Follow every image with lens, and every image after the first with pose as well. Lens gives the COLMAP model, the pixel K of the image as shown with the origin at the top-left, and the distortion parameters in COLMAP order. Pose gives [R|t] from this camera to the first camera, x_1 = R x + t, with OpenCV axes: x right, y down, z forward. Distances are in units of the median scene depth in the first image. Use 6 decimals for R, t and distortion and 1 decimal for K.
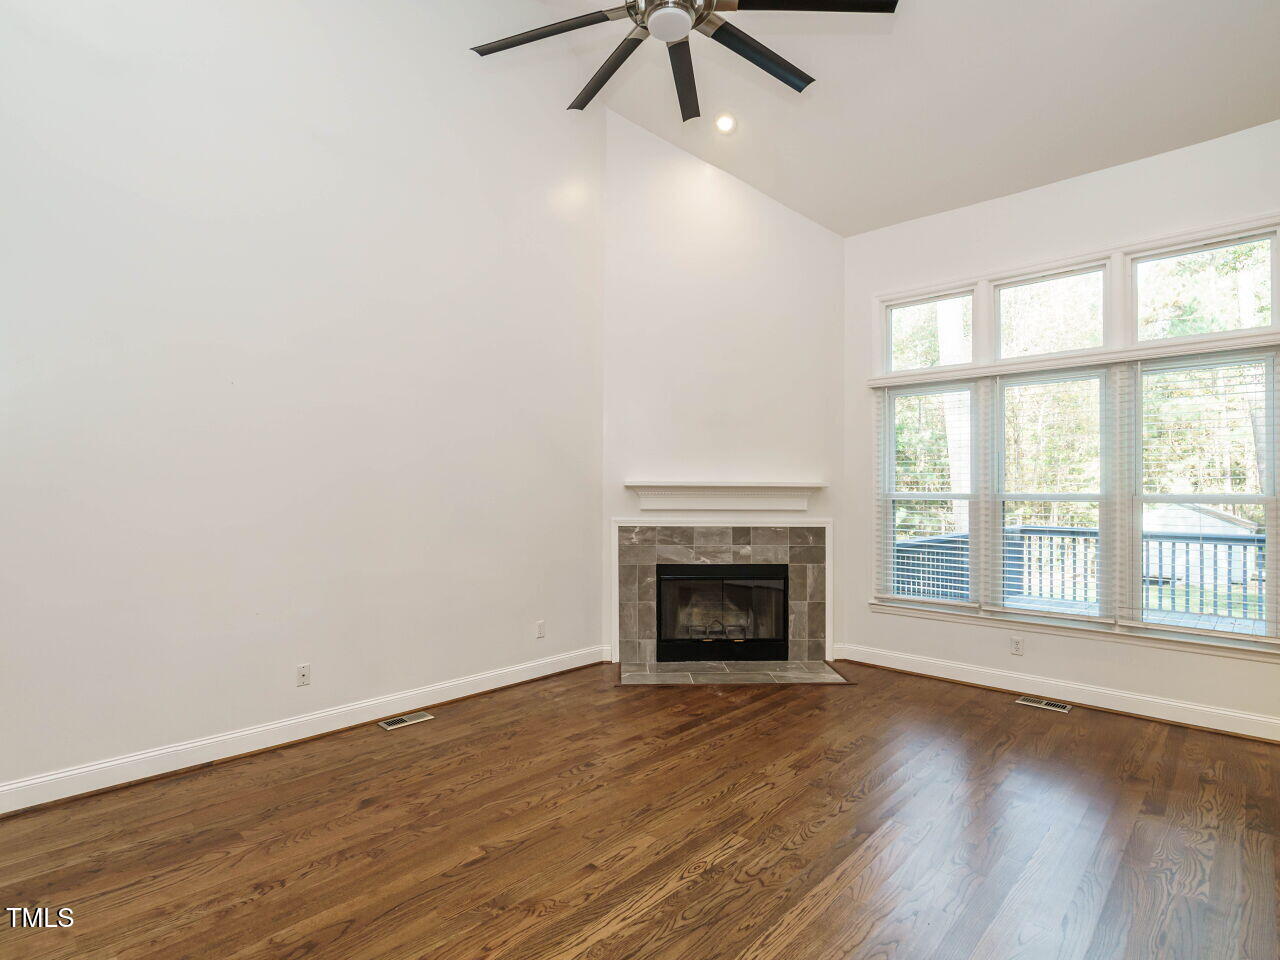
lens RADIAL K [[659.0, 0, 641.6], [0, 659.0, 482.3], [0, 0, 1]] dist [-0.001394, 0.000297]
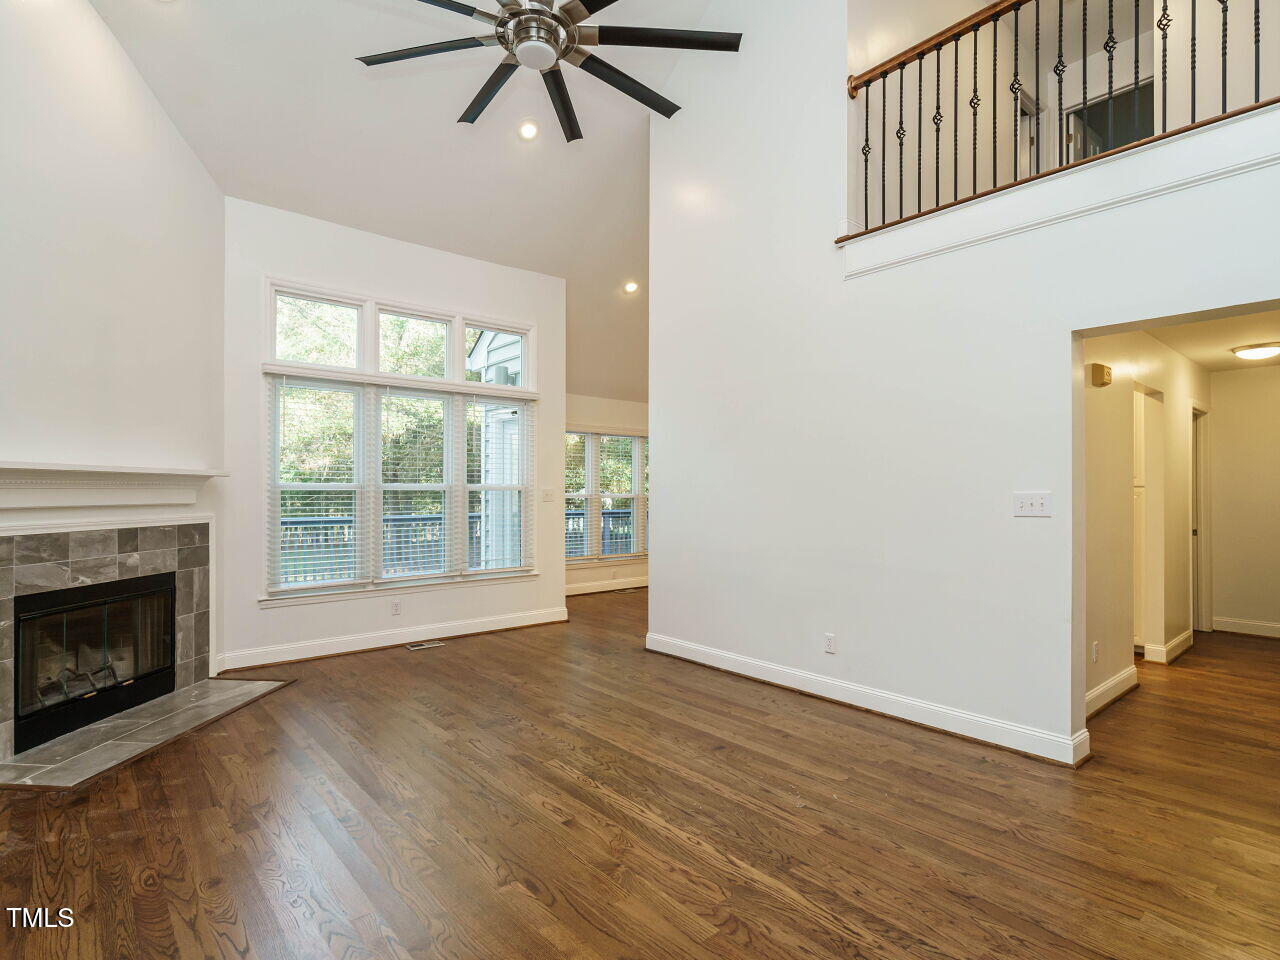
lens RADIAL K [[659.0, 0, 641.6], [0, 659.0, 482.3], [0, 0, 1]] dist [-0.001394, 0.000297]
pose [[0.107253, 0.008342, 0.994197, -0.524802], [-0.011462, 0.999909, -0.007154, 0.015107], [-0.994166, -0.010628, 0.107339, 0.353597]]
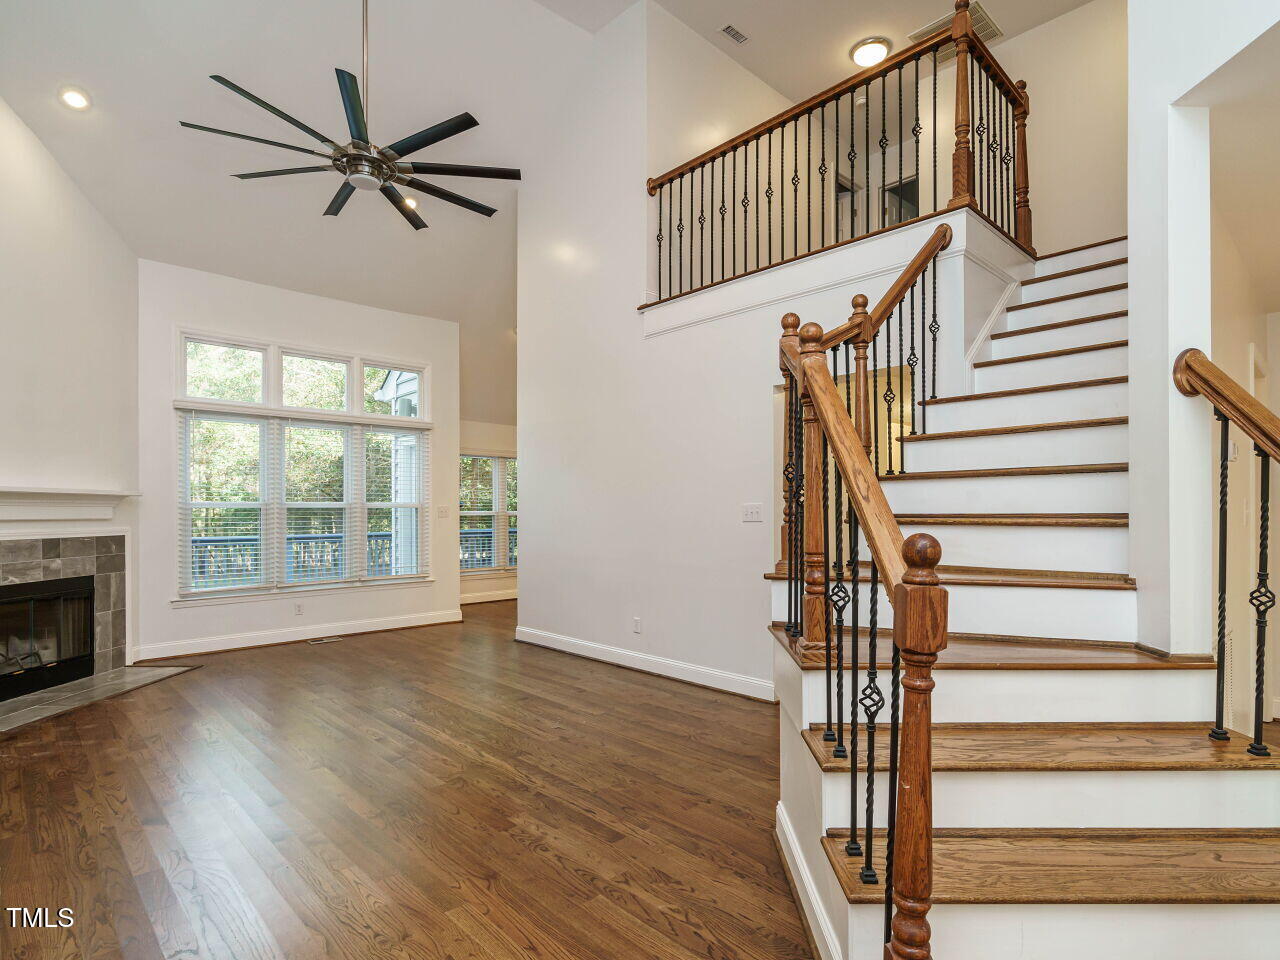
lens RADIAL K [[667.3, 0, 648.4], [0, 667.3, 501.8], [0, 0, 1]] dist [0.013223, -0.001580]
pose [[0.053538, 0.008562, 0.998529, -0.731601], [-0.005259, 0.999952, -0.008292, 0.020711], [-0.998552, -0.004807, 0.053581, 0.137126]]
